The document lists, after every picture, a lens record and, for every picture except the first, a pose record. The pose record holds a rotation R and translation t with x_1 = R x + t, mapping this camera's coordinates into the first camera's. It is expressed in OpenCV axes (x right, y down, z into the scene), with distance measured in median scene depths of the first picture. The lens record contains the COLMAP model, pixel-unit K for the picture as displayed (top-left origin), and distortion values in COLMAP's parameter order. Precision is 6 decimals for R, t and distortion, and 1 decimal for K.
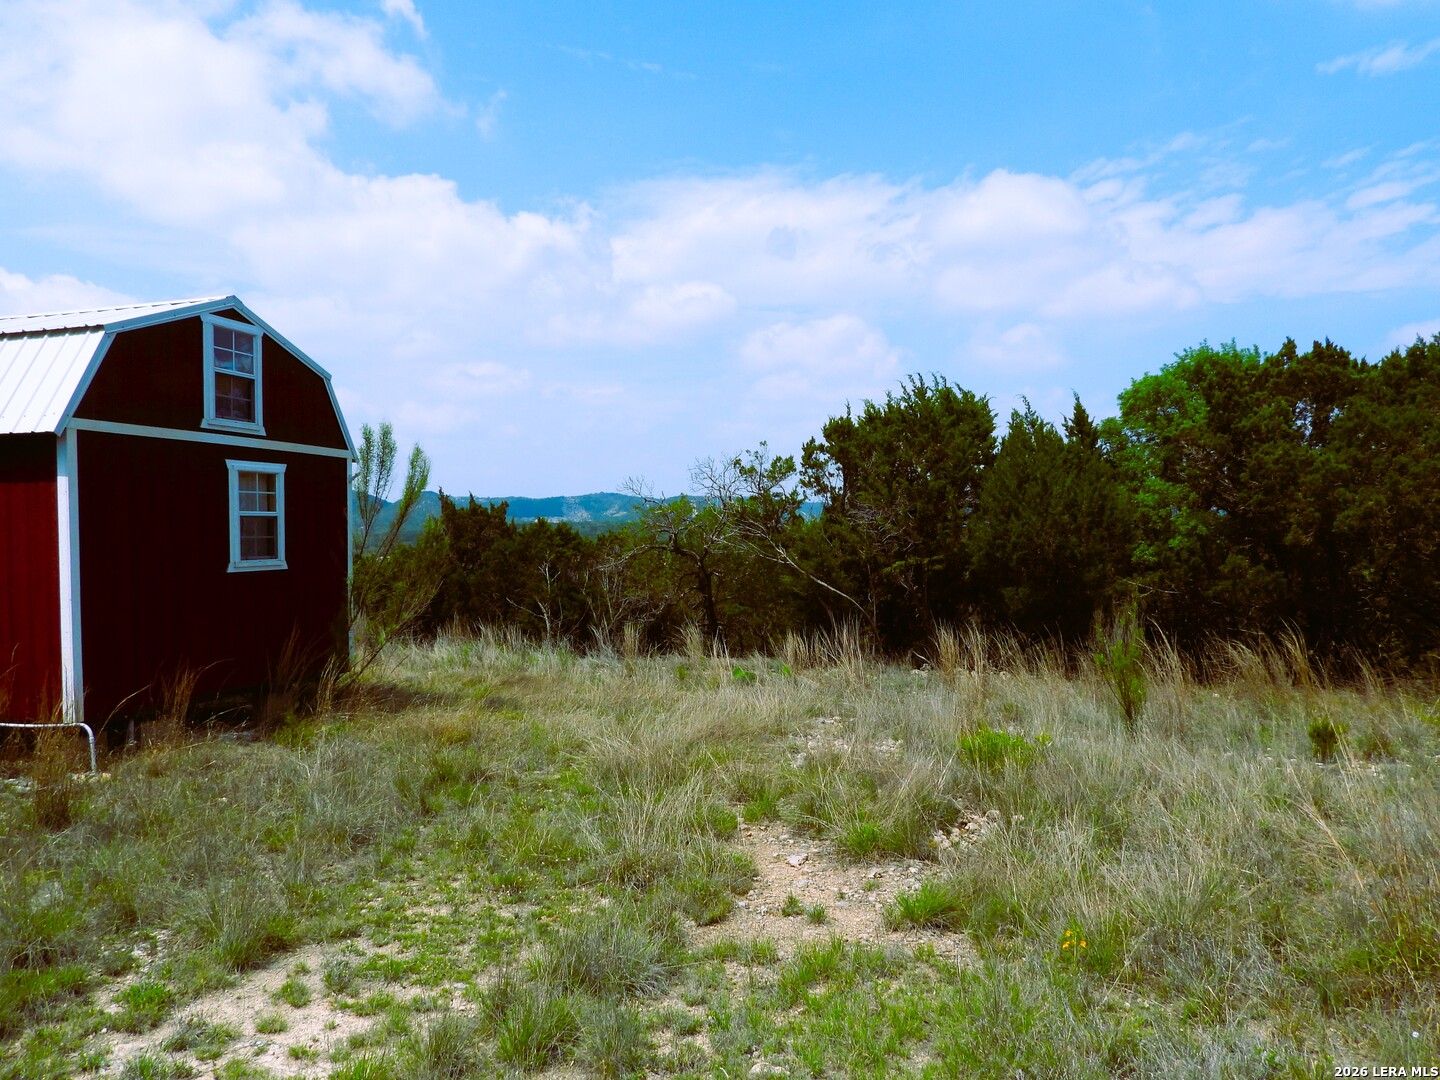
lens RADIAL K [[1030.3, 0, 723.1], [0, 1030.3, 539.9], [0, 0, 1]] dist [-0.022090, 0.009107]
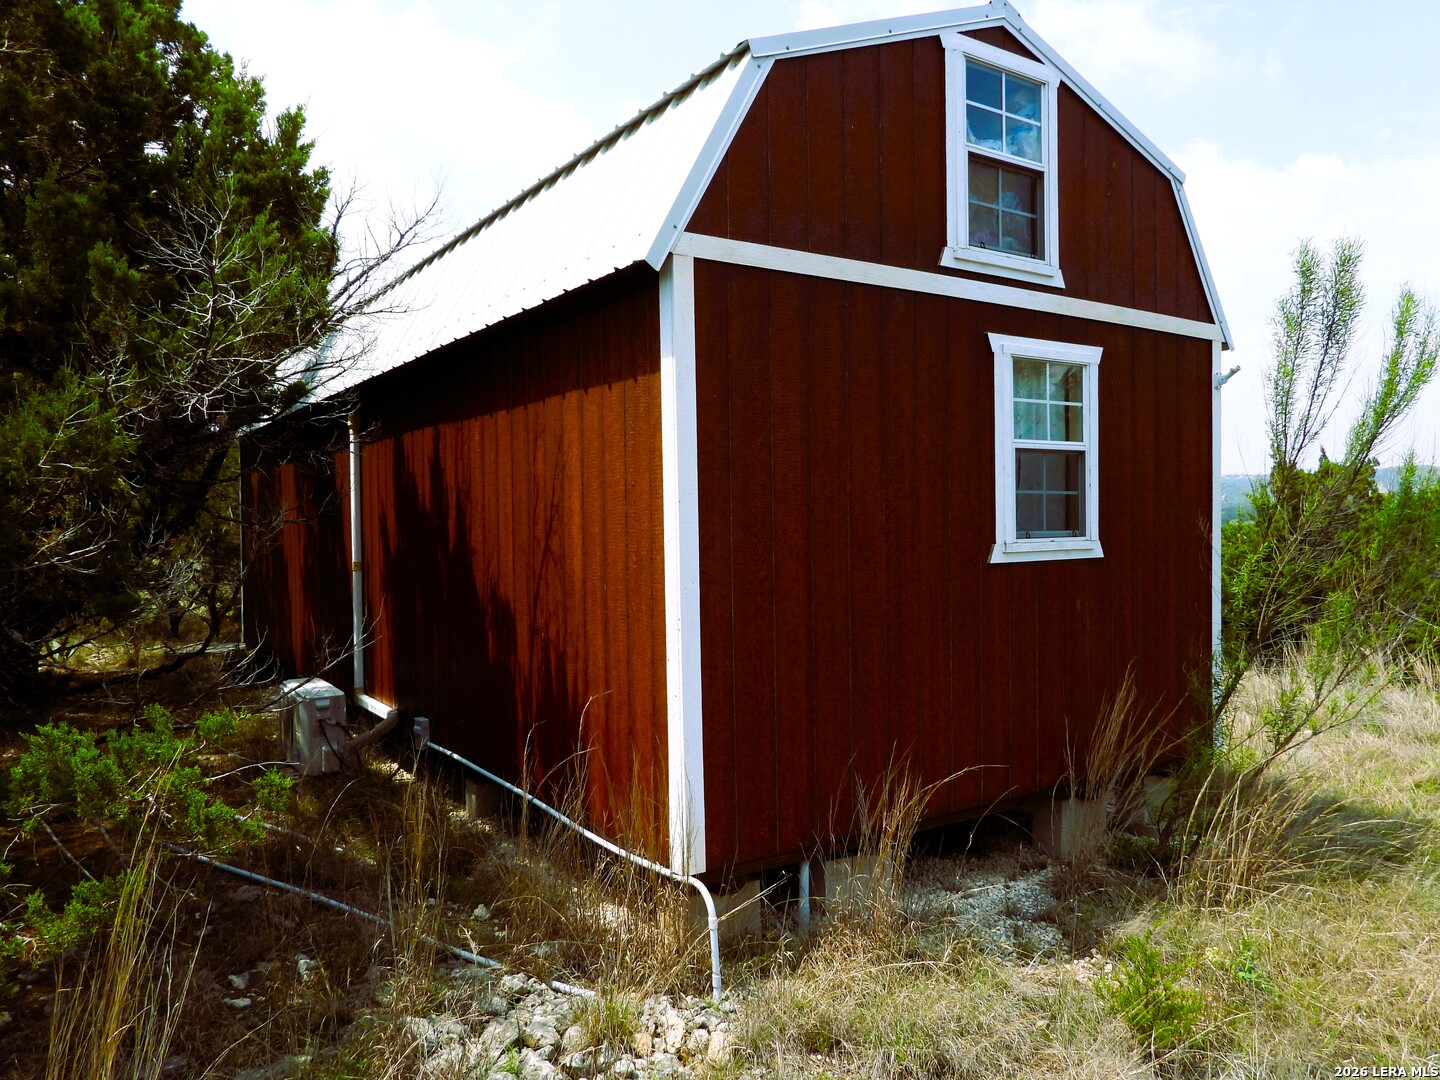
lens RADIAL K [[1030.3, 0, 723.1], [0, 1030.3, 539.9], [0, 0, 1]] dist [-0.022090, 0.009107]
pose [[0.762237, 0.014368, -0.647139, -0.254121], [-0.001353, 0.999787, 0.020605, 0.010342], [0.647297, -0.014830, 0.762094, 0.524614]]
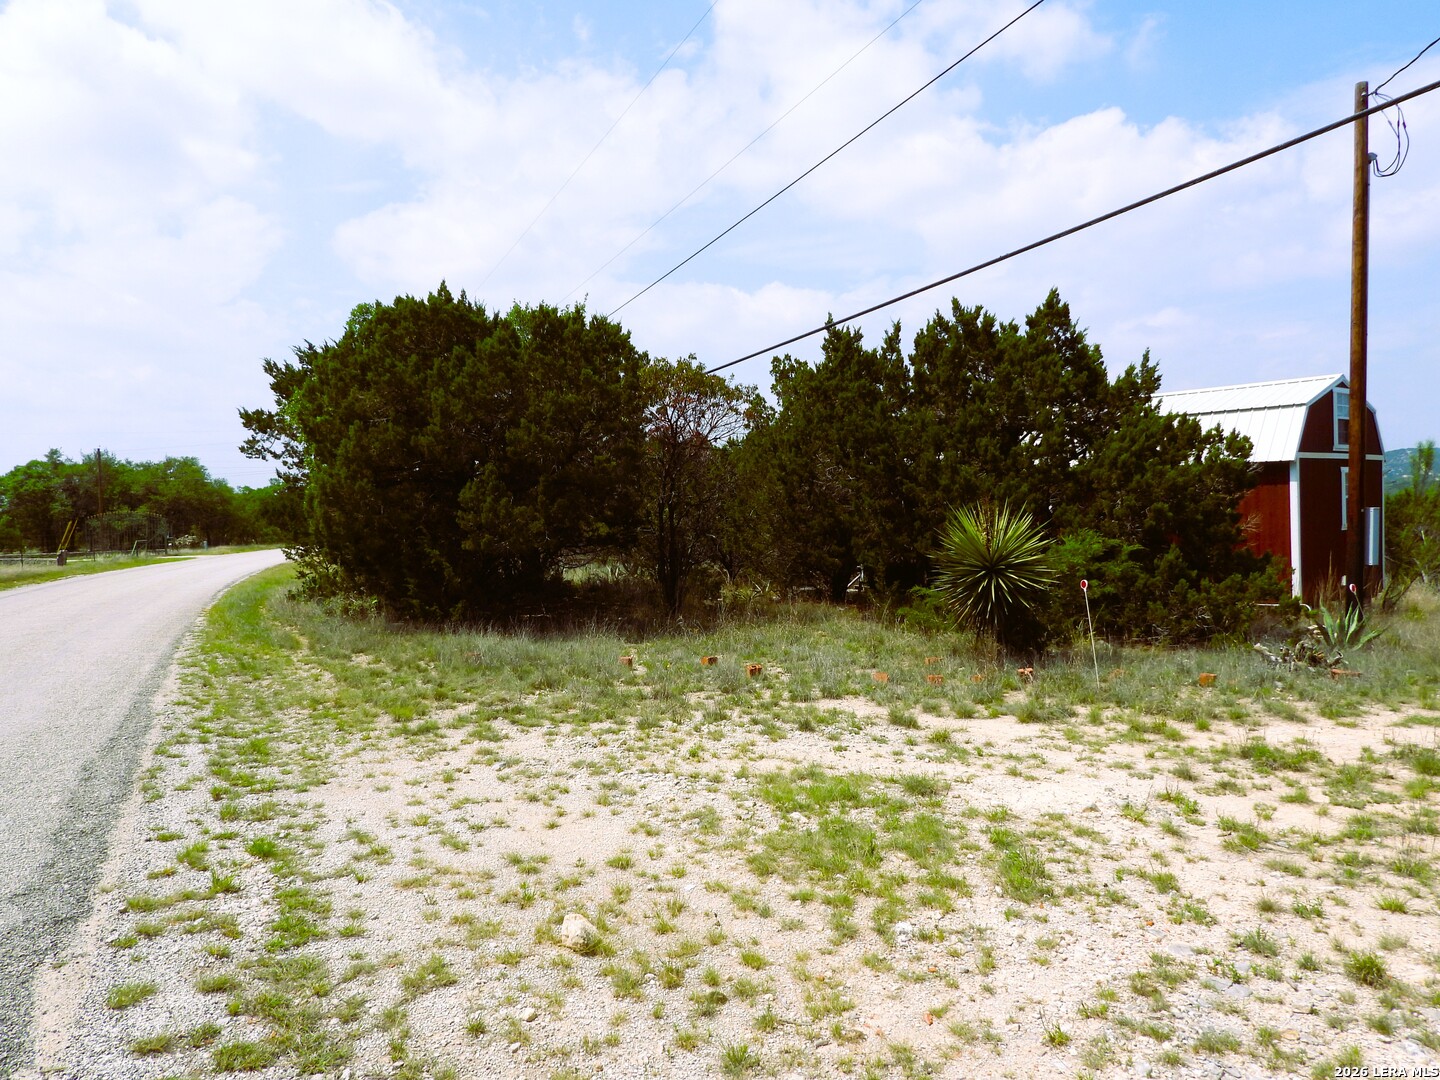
lens RADIAL K [[1030.3, 0, 723.1], [0, 1030.3, 539.9], [0, 0, 1]] dist [-0.022090, 0.009107]
pose [[0.828999, 0.028531, -0.558522, -0.365295], [-0.002327, 0.998865, 0.047571, -0.032339], [0.559246, -0.038137, 0.828124, -1.068974]]
